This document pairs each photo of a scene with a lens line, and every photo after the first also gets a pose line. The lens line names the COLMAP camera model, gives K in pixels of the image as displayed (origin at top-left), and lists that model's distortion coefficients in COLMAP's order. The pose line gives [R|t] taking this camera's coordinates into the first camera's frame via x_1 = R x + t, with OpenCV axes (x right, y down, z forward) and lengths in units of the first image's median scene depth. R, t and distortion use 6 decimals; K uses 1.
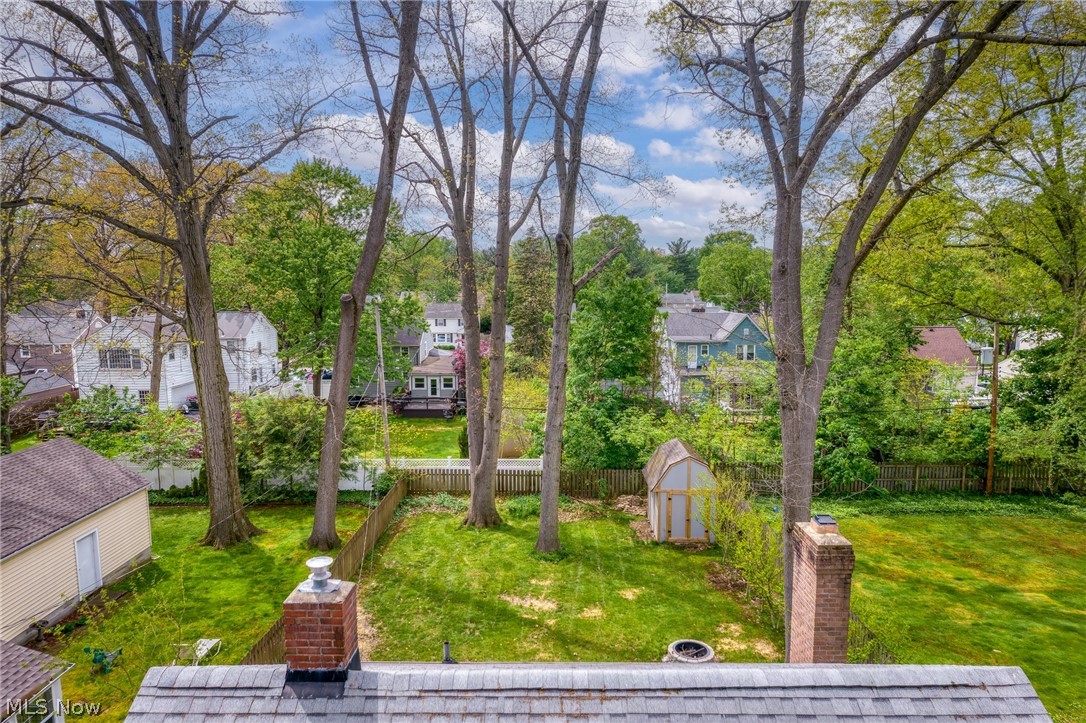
lens RADIAL K [[670.3, 0, 543.0], [0, 670.3, 361.5], [0, 0, 1]] dist [0.028295, 0.000319]
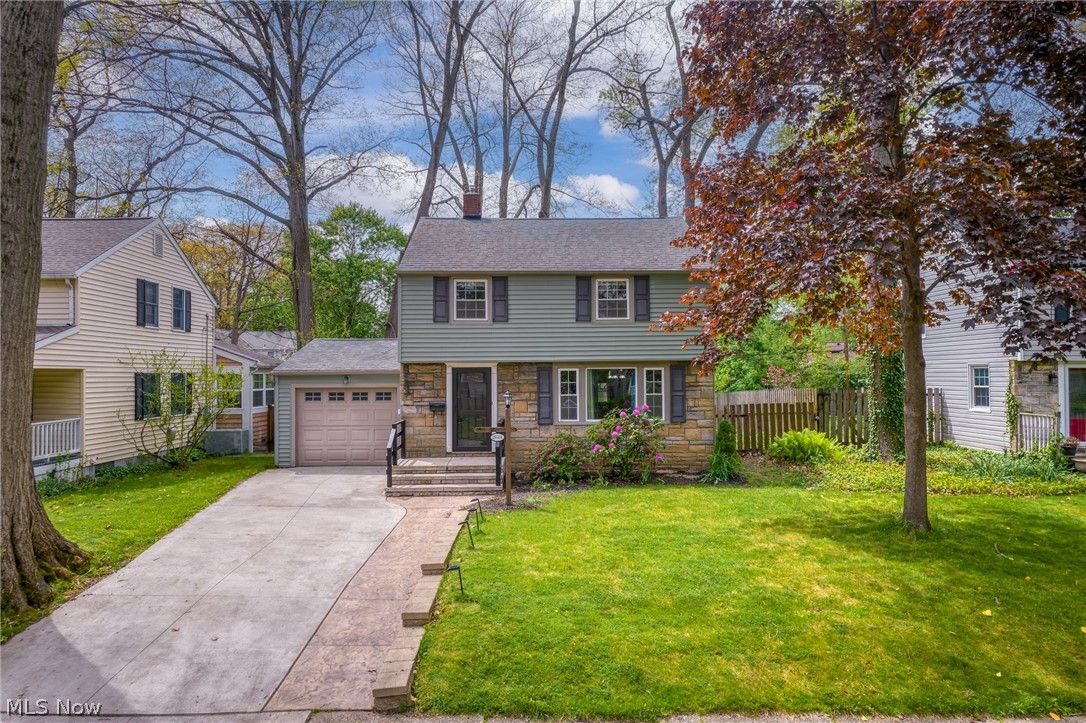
lens RADIAL K [[688.6, 0, 543.0], [0, 688.6, 361.5], [0, 0, 1]] dist [0.006962, -0.000924]
pose [[0.999551, -0.004745, 0.029587, -0.018923], [0.009335, 0.987558, -0.156978, 0.379887], [-0.028474, 0.157184, 0.987159, -0.494359]]
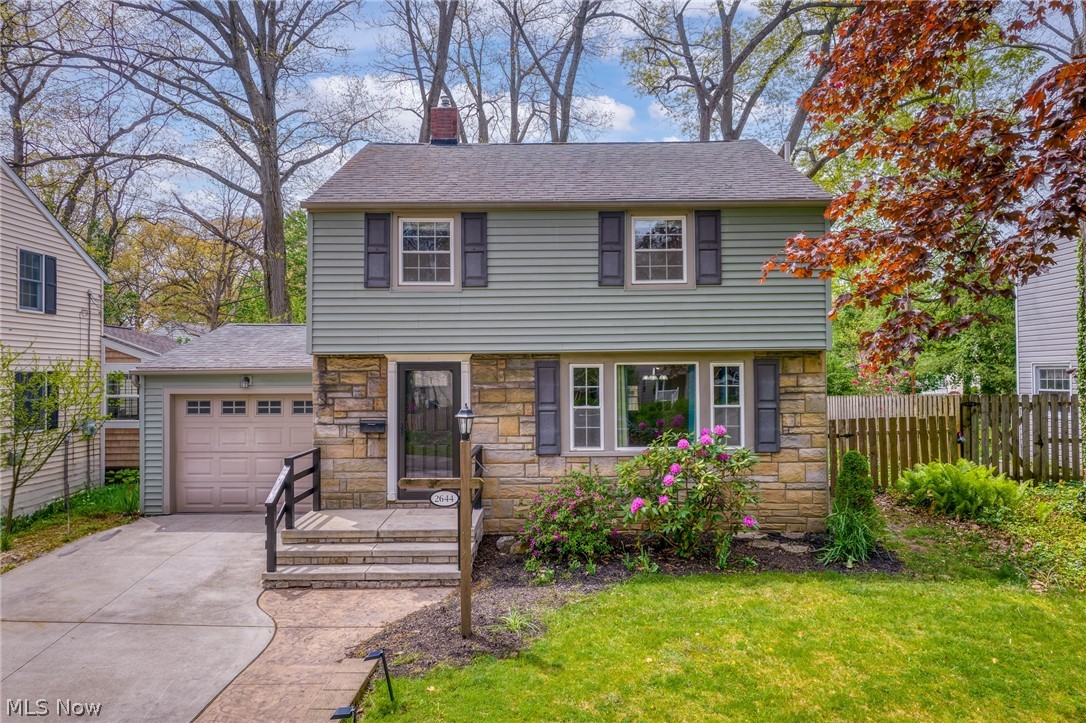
lens RADIAL K [[688.6, 0, 543.0], [0, 688.6, 361.5], [0, 0, 1]] dist [0.006962, -0.000924]
pose [[0.999982, -0.005221, 0.003057, -0.003098], [0.005639, 0.987354, -0.158430, 0.348287], [-0.002191, 0.158444, 0.987366, -0.260986]]
